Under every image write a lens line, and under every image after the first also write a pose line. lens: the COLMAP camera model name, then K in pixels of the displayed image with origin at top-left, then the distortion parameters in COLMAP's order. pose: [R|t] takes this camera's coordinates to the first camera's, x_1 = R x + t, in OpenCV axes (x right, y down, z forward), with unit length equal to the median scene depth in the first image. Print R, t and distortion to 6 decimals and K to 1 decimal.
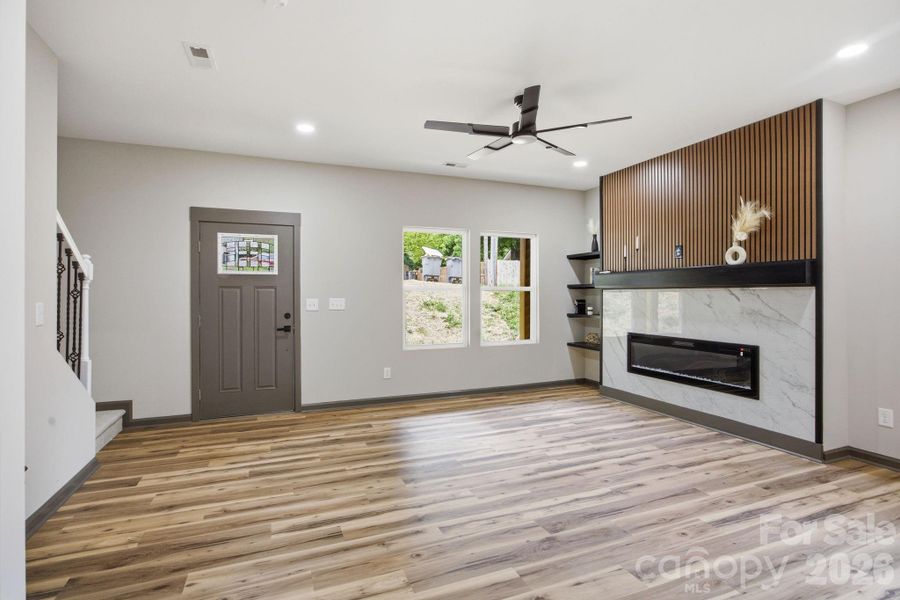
lens RADIAL K [[449.2, 0, 454.6], [0, 449.2, 295.5], [0, 0, 1]] dist [-0.016653, 0.003552]
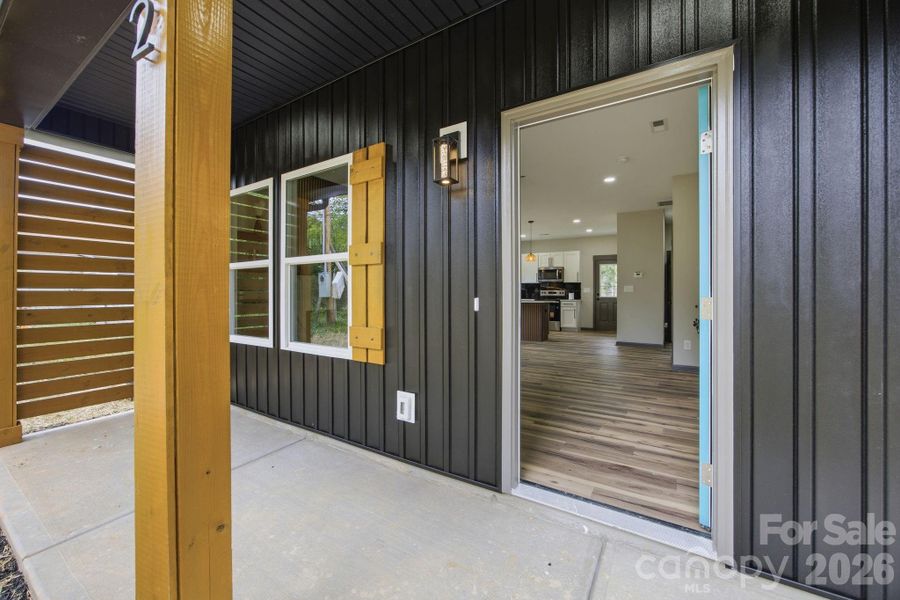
lens RADIAL K [[350.3, 0, 456.7], [0, 350.3, 293.5], [0, 0, 1]] dist [-0.021520, 0.004047]
pose [[-0.579854, 0.003340, 0.814714, -0.806292], [0.005281, 0.999986, -0.000341, 0.048341], [-0.814703, 0.004105, -0.579864, 1.608815]]
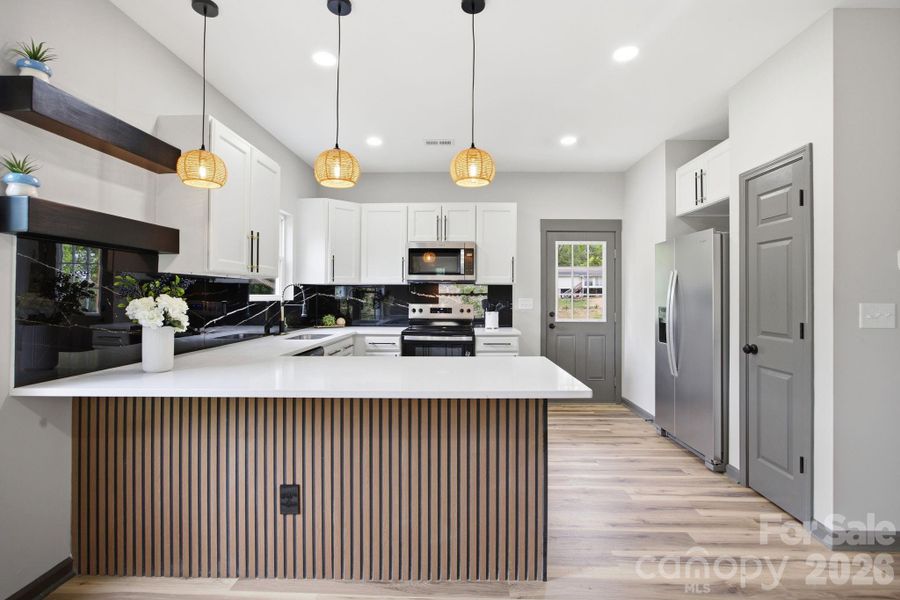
lens RADIAL K [[419.6, 0, 453.5], [0, 419.6, 292.5], [0, 0, 1]] dist [-0.017852, 0.007196]
pose [[-0.911341, 0.001068, 0.411652, 0.439421], [-0.000779, 0.999990, -0.004319, -0.001849], [-0.411652, -0.004256, -0.911331, 0.537008]]
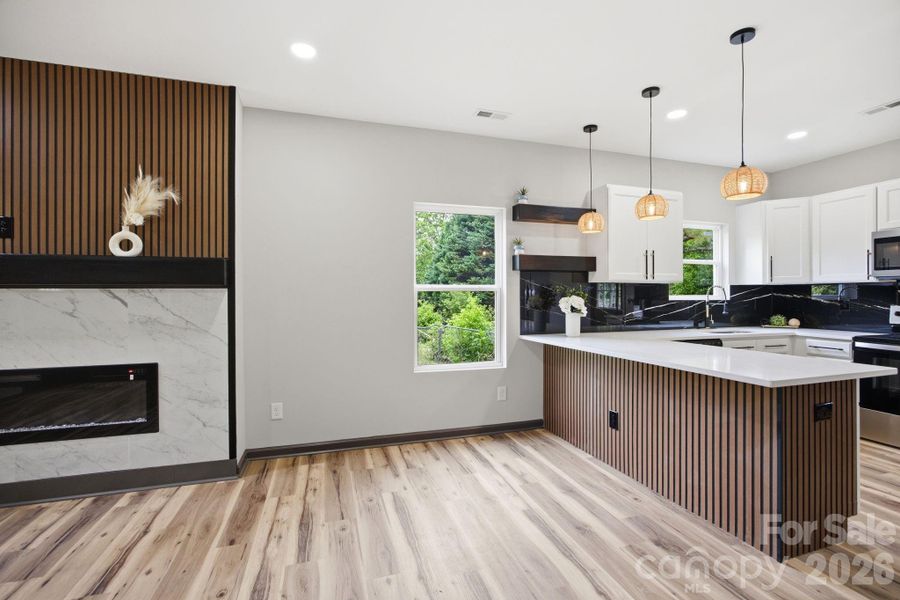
lens RADIAL K [[419.6, 0, 448.6], [0, 419.6, 293.5], [0, 0, 1]] dist [-0.017852, 0.007196]
pose [[0.085006, 0.003800, 0.996373, -0.004092], [0.005065, 0.999978, -0.004246, -0.003392], [-0.996368, 0.005407, 0.084985, 0.420228]]
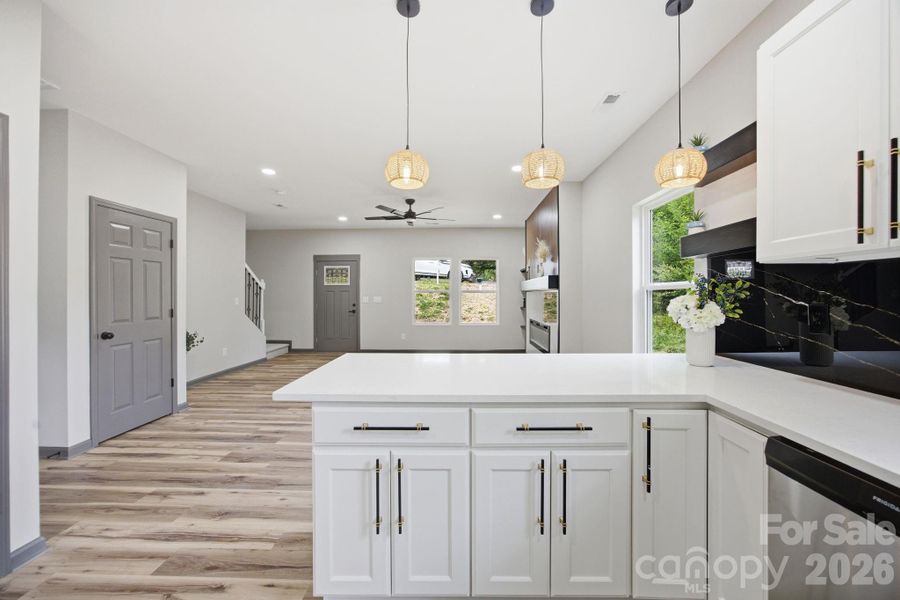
lens RADIAL K [[347.4, 0, 451.7], [0, 347.4, 297.4], [0, 0, 1]] dist [-0.018310, 0.000472]
pose [[0.912804, 0.002232, -0.408393, 0.866124], [0.000403, 0.999980, 0.006368, -0.000085], [0.408399, -0.005977, 0.912784, -0.337112]]
